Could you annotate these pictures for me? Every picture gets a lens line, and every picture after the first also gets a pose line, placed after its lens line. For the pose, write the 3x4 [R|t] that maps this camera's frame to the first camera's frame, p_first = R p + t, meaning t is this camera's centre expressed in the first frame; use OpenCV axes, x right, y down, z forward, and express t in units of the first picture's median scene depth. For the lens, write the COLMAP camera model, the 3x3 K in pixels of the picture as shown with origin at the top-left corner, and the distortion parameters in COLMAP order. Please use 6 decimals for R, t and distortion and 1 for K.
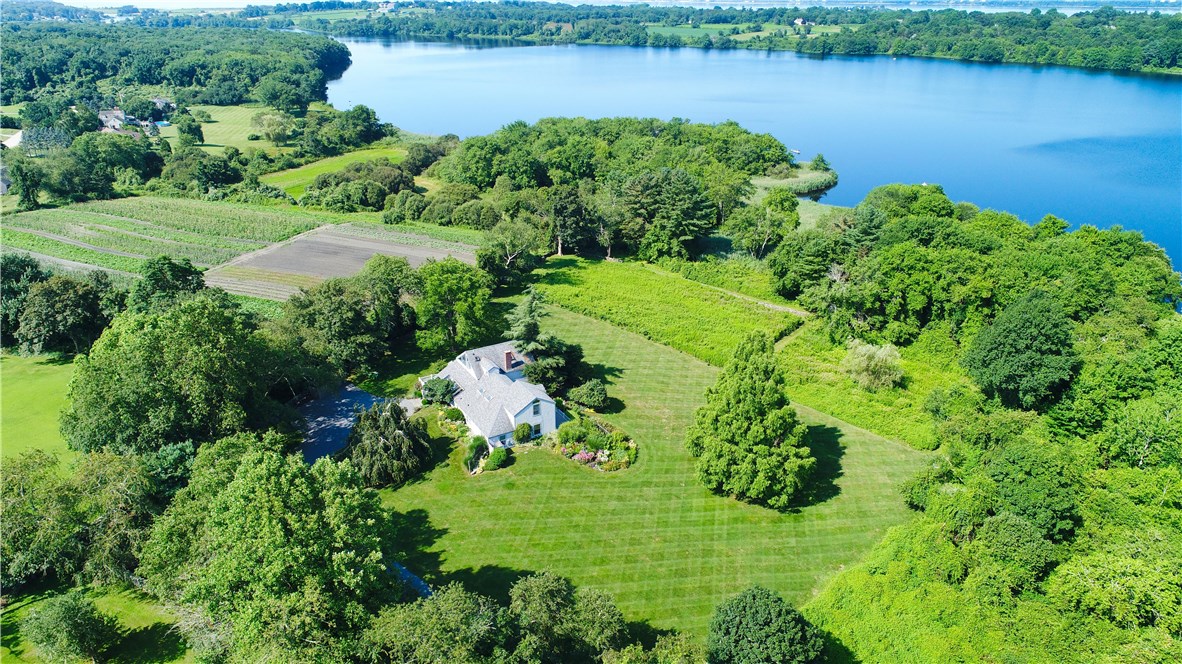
lens RADIAL K [[786.9, 0, 595.4], [0, 786.9, 332.7], [0, 0, 1]] dist [-0.003649, -0.000341]
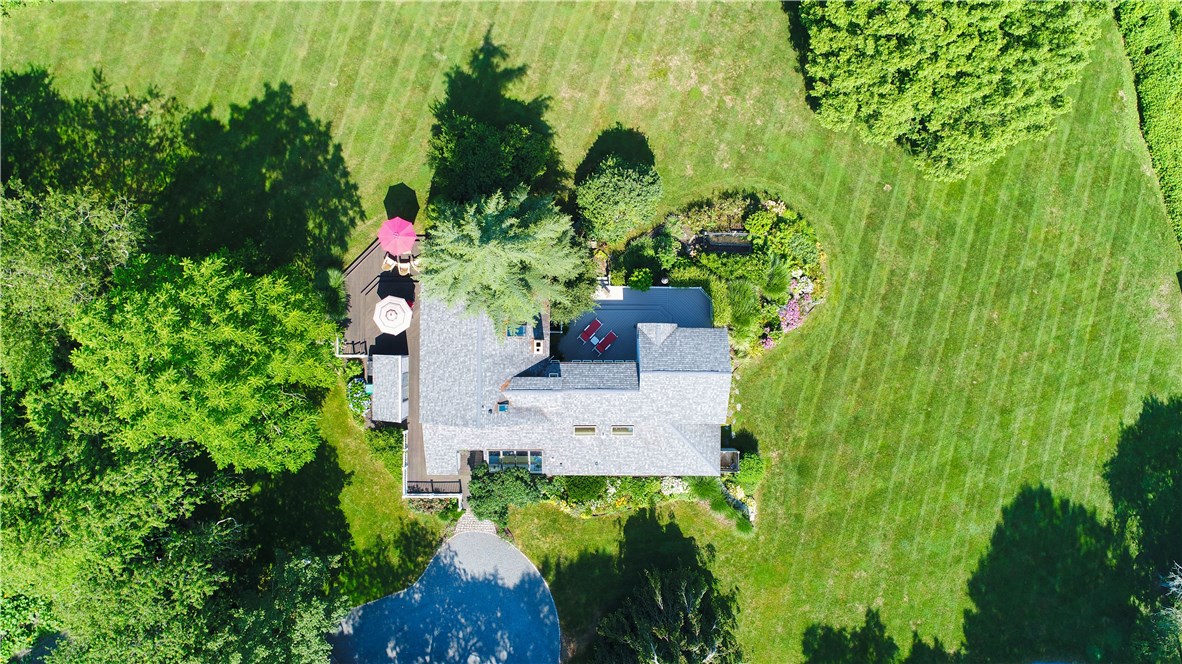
lens RADIAL K [[786.9, 0, 595.1], [0, 786.9, 330.5], [0, 0, 1]] dist [-0.003649, -0.000341]
pose [[0.520724, -0.853615, 0.013753, -0.042022], [0.320440, 0.210356, 0.923617, -0.162385], [-0.791306, -0.476542, 0.383070, 0.366428]]
